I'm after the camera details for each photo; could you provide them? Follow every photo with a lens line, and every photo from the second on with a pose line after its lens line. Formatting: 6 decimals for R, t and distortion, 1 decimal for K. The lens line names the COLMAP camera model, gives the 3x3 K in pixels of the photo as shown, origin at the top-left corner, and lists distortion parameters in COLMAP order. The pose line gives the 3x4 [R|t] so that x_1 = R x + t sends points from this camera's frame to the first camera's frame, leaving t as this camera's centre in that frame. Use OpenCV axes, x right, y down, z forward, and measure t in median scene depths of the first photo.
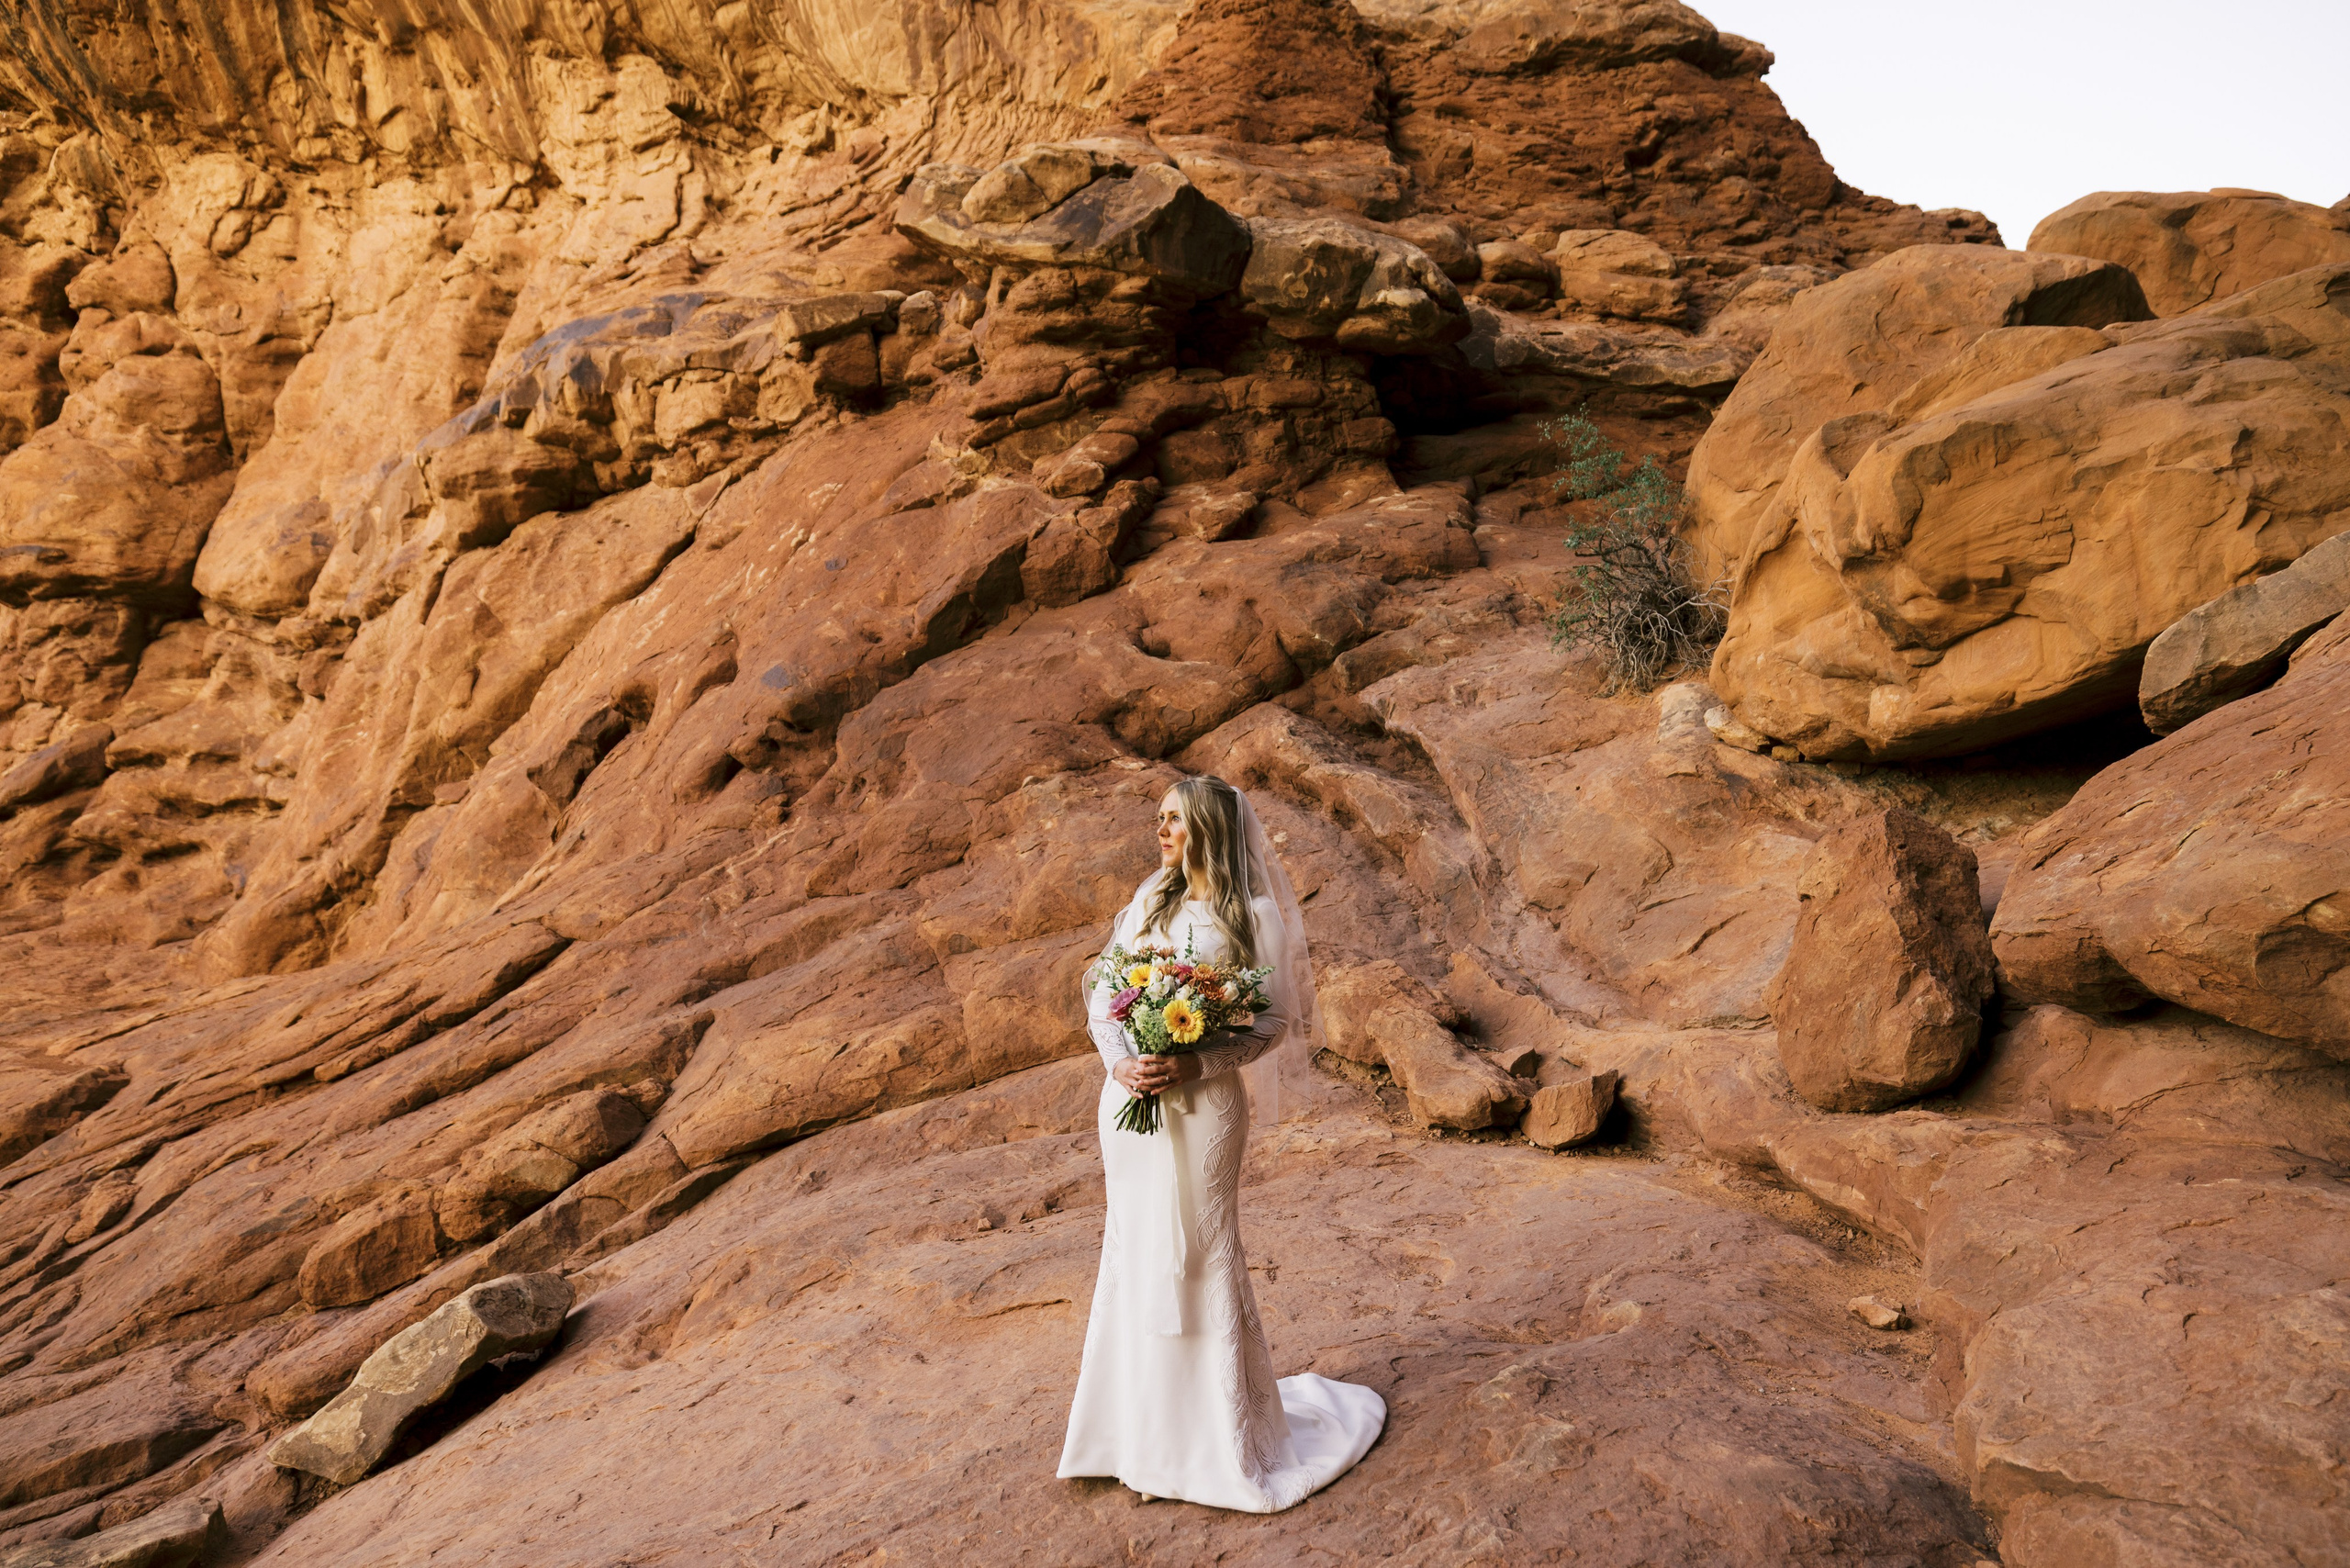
lens RADIAL K [[1484.3, 0, 1175.0], [0, 1484.3, 784.0], [0, 0, 1]] dist [-0.000441, -0.003155]
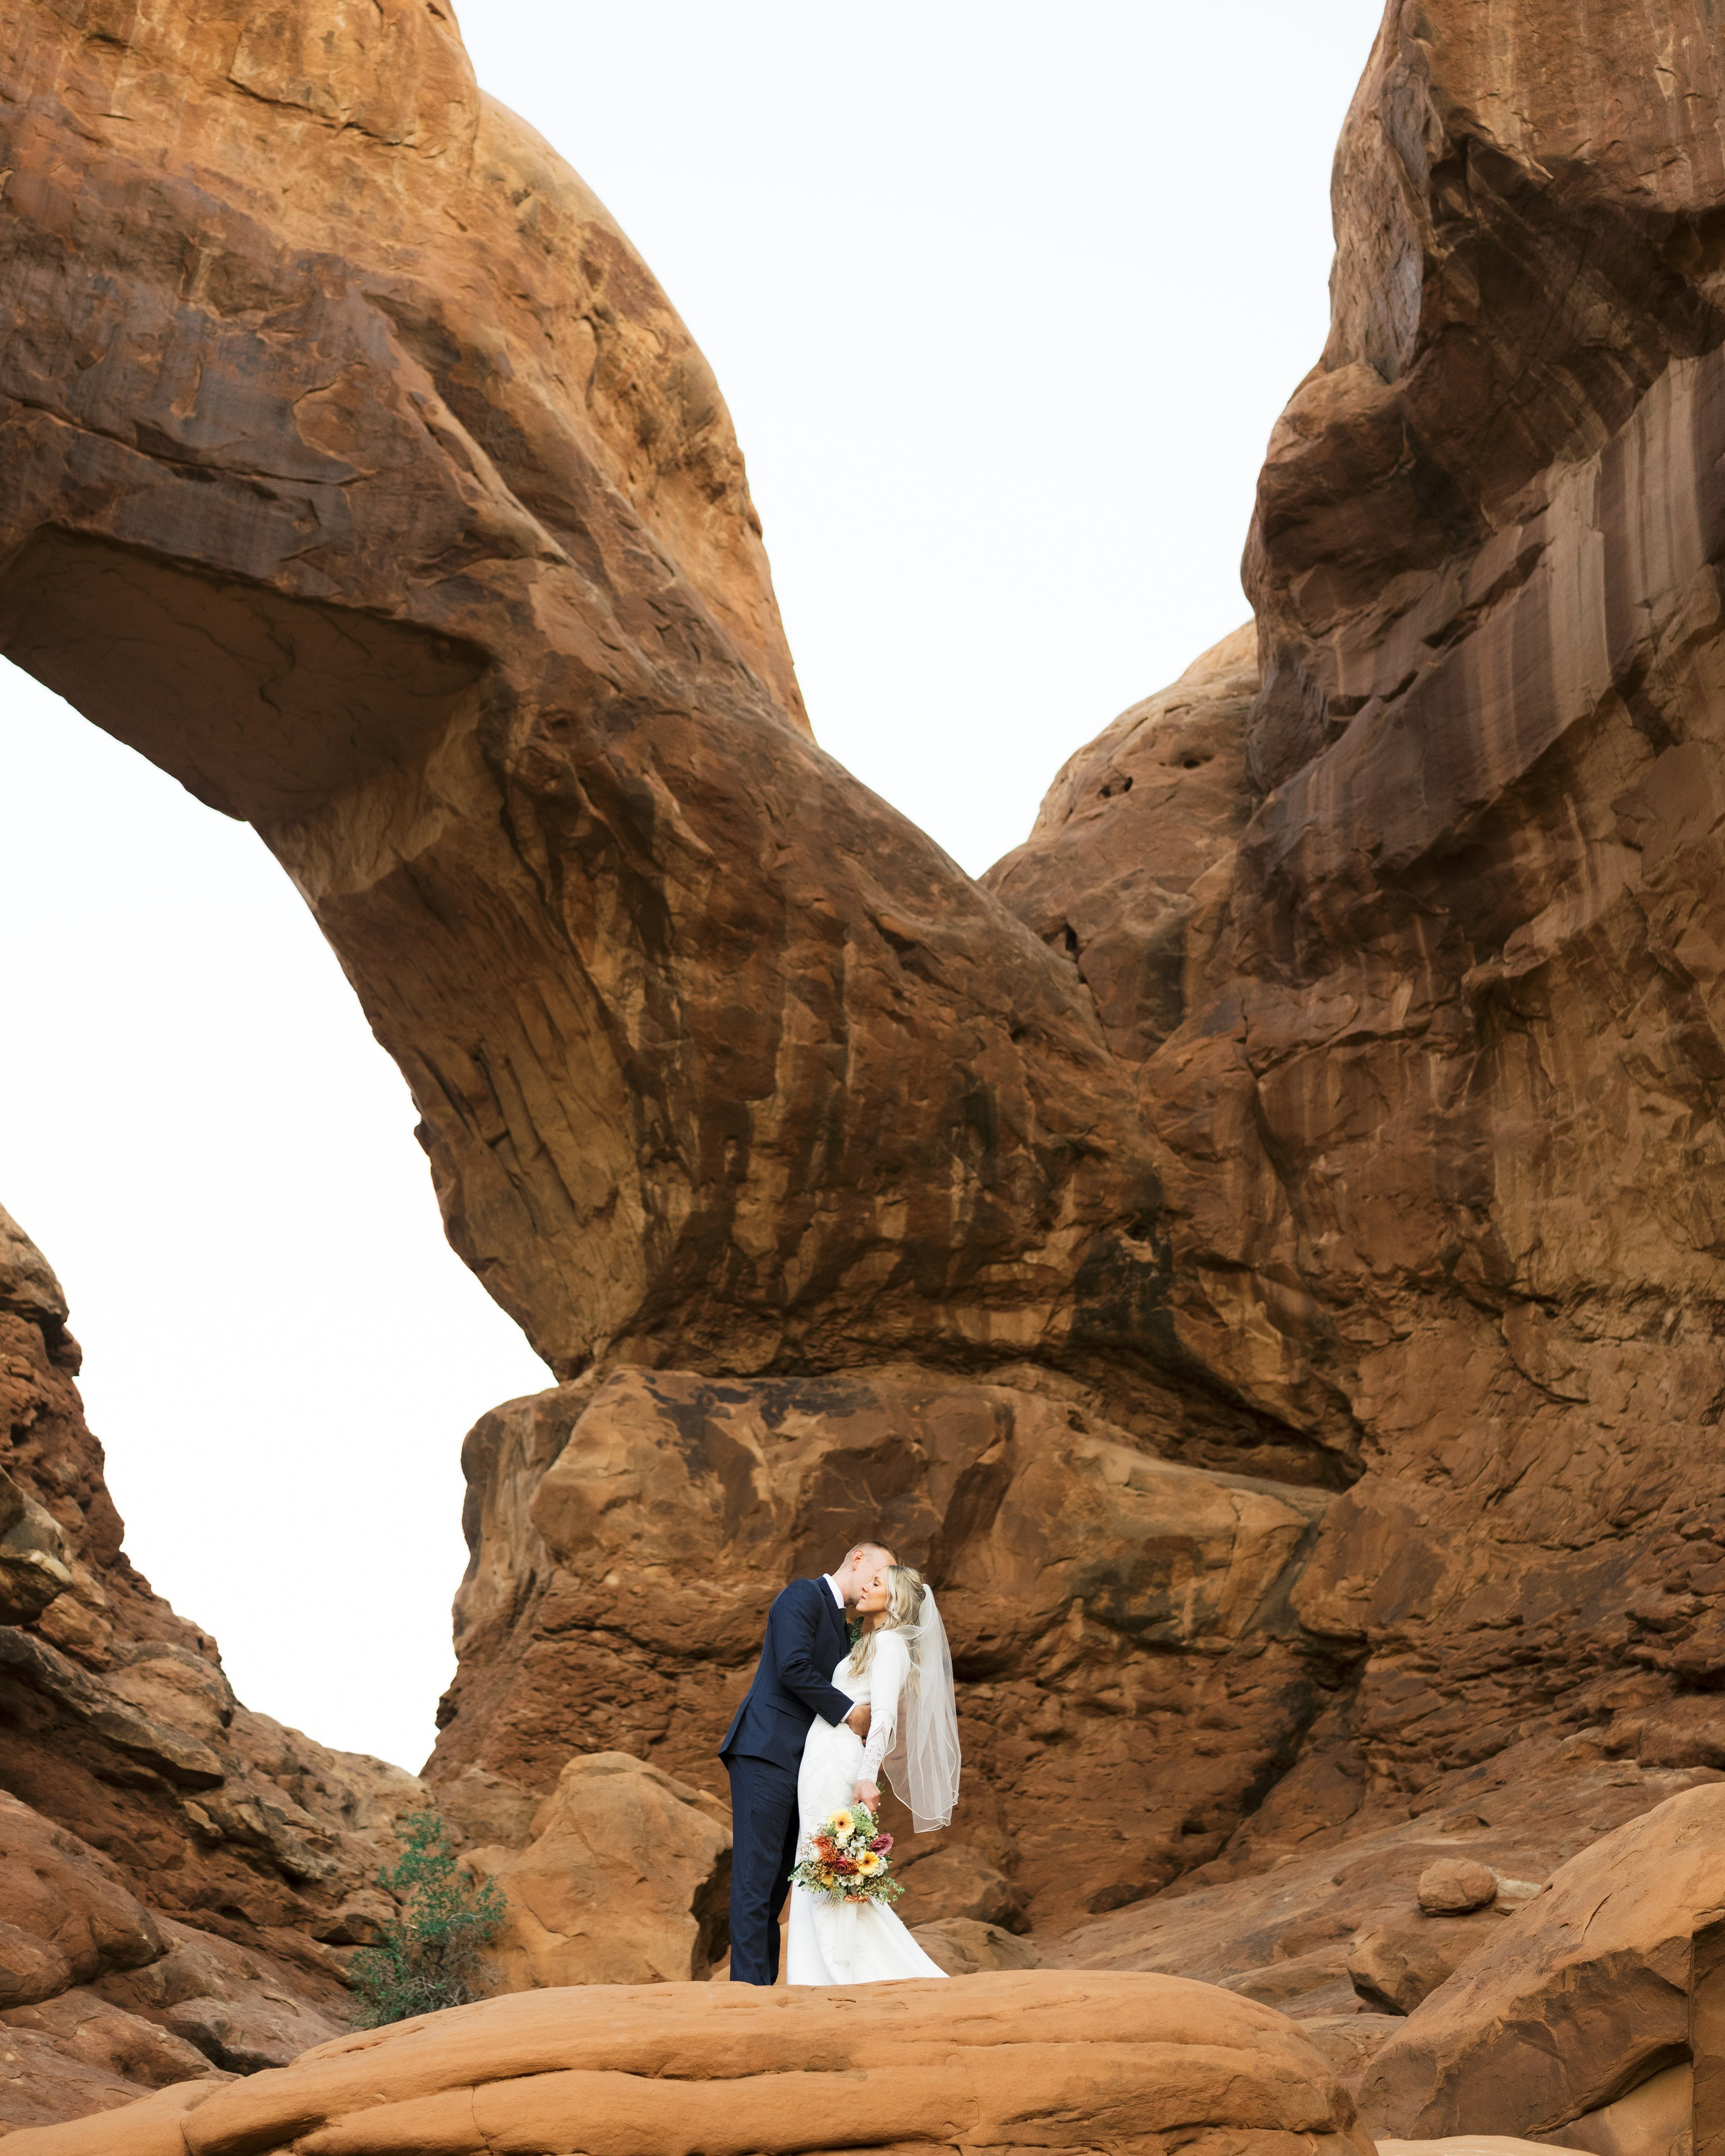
lens RADIAL K [[3670.6, 0, 867.6], [0, 3670.6, 934.3], [0, 0, 1]] dist [-0.004131, 0.018258]
pose [[0.482749, 0.496940, 0.721113, -0.756669], [-0.120097, 0.853202, -0.507566, 0.219171], [-0.867485, 0.158423, 0.471563, -0.275837]]
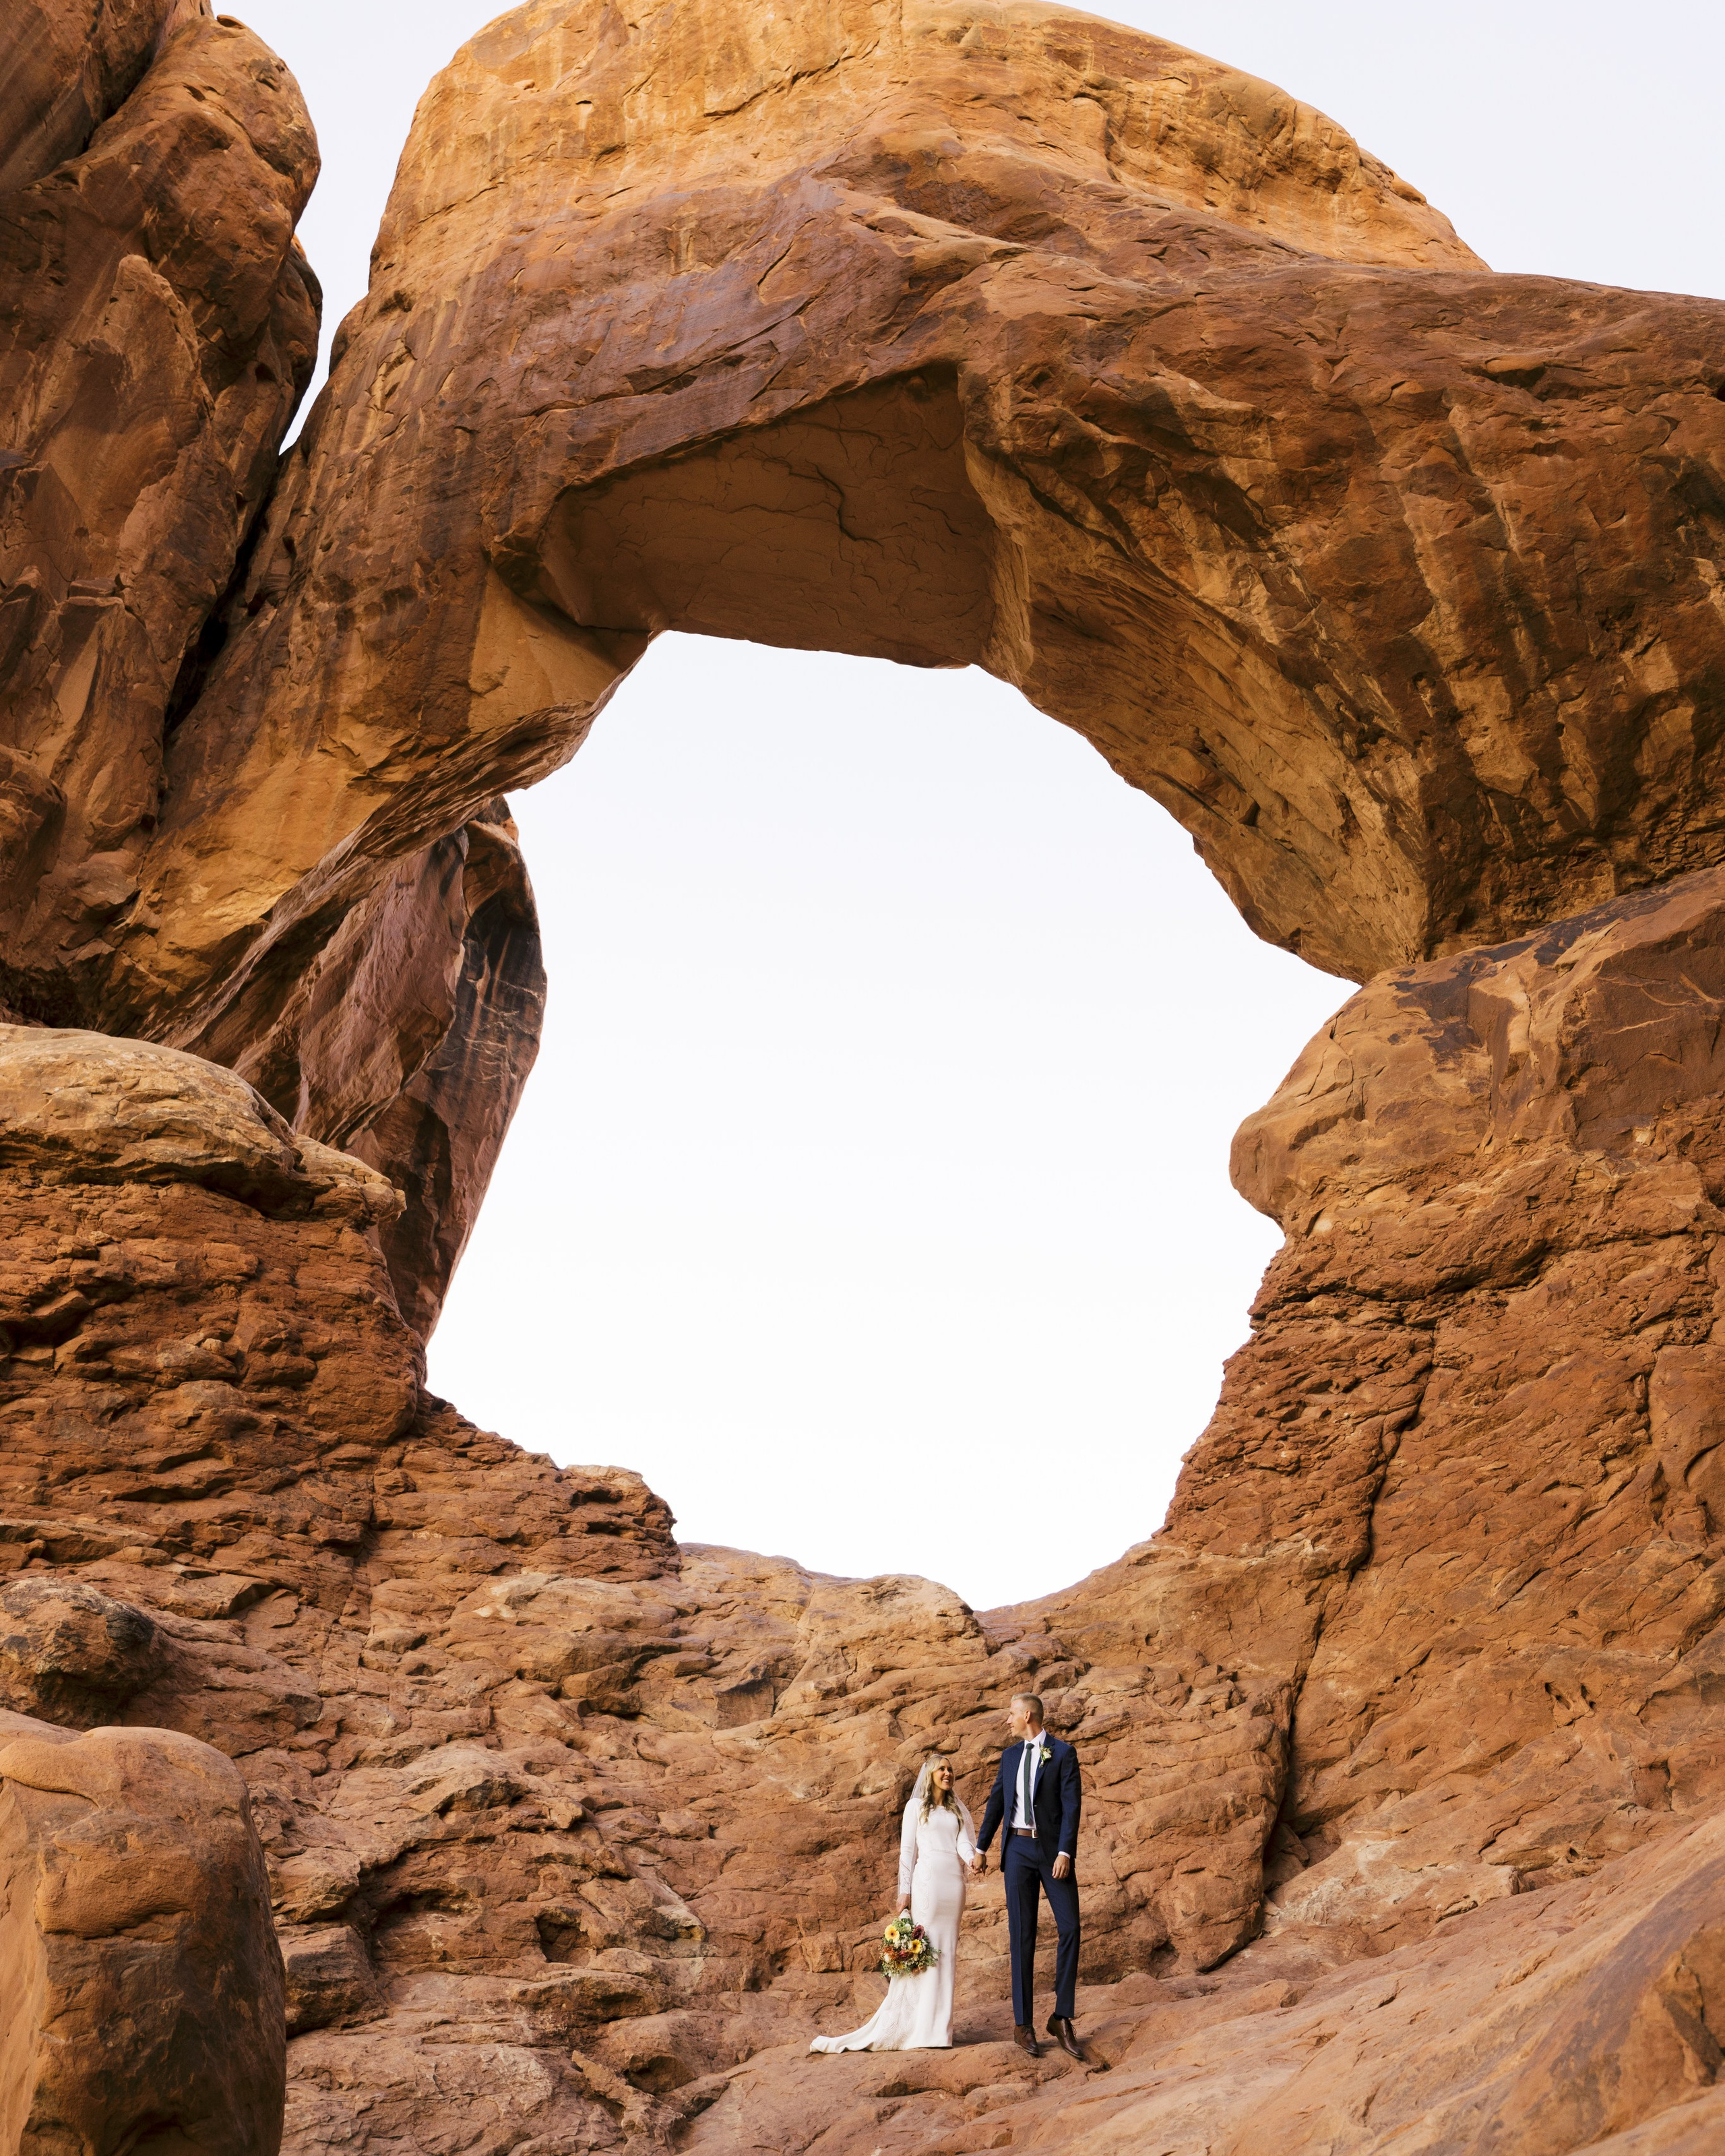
lens RADIAL K [[1880.5, 0, 828.8], [0, 1880.5, 905.3], [0, 0, 1]] dist [-0.005441, 0.000754]
pose [[0.970817, 0.181772, 0.156438, 0.348717], [-0.079423, 0.859191, -0.505453, -0.152051], [-0.226287, 0.478278, 0.848554, 0.135963]]
